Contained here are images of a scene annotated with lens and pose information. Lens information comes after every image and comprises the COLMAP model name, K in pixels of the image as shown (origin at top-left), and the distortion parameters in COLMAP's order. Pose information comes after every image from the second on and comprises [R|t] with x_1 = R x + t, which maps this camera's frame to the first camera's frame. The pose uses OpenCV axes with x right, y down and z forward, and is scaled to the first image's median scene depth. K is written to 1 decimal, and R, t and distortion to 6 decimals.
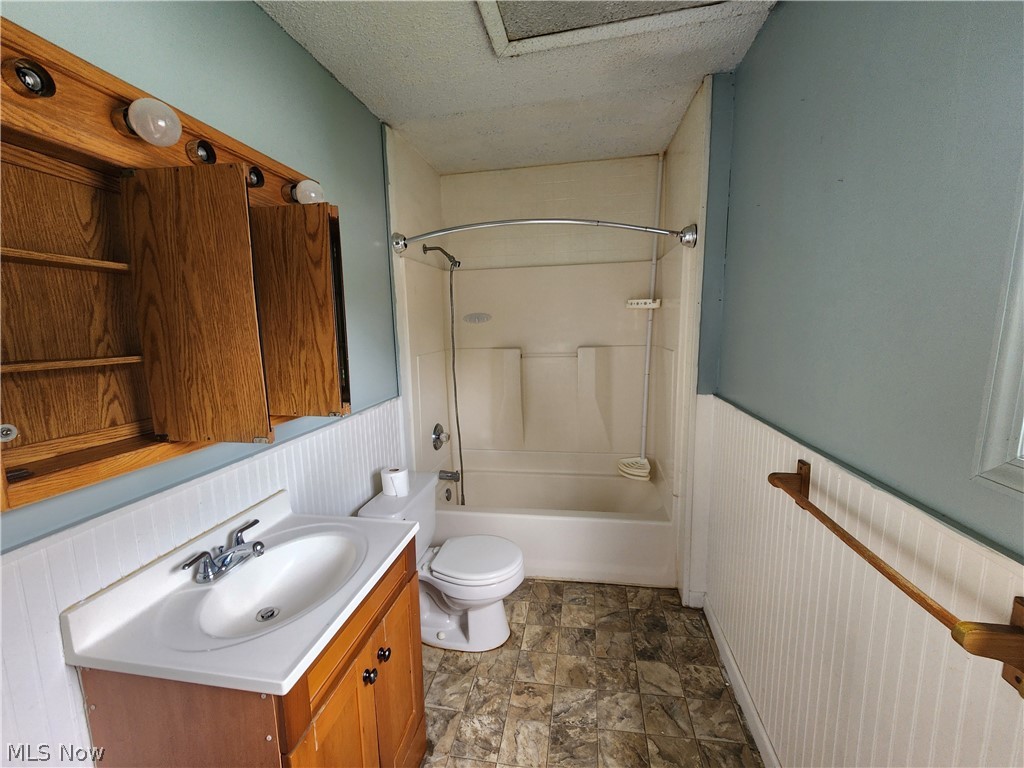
lens RADIAL K [[416.6, 0, 512.0], [0, 416.6, 384.0], [0, 0, 1]] dist [-0.000972, 0.000768]
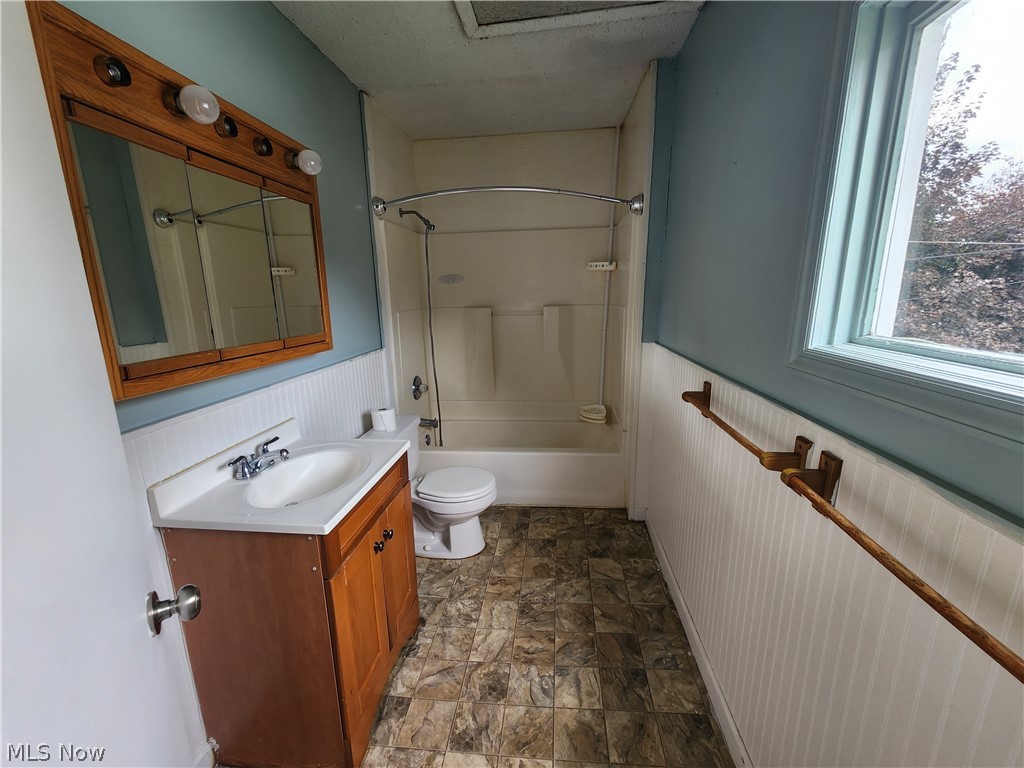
lens RADIAL K [[416.6, 0, 512.0], [0, 416.6, 384.0], [0, 0, 1]] dist [-0.000972, 0.000768]
pose [[0.997632, -0.011960, 0.067735, -0.004312], [0.007066, 0.997376, 0.072048, 0.061632], [-0.068419, -0.071399, 0.995099, -0.178417]]
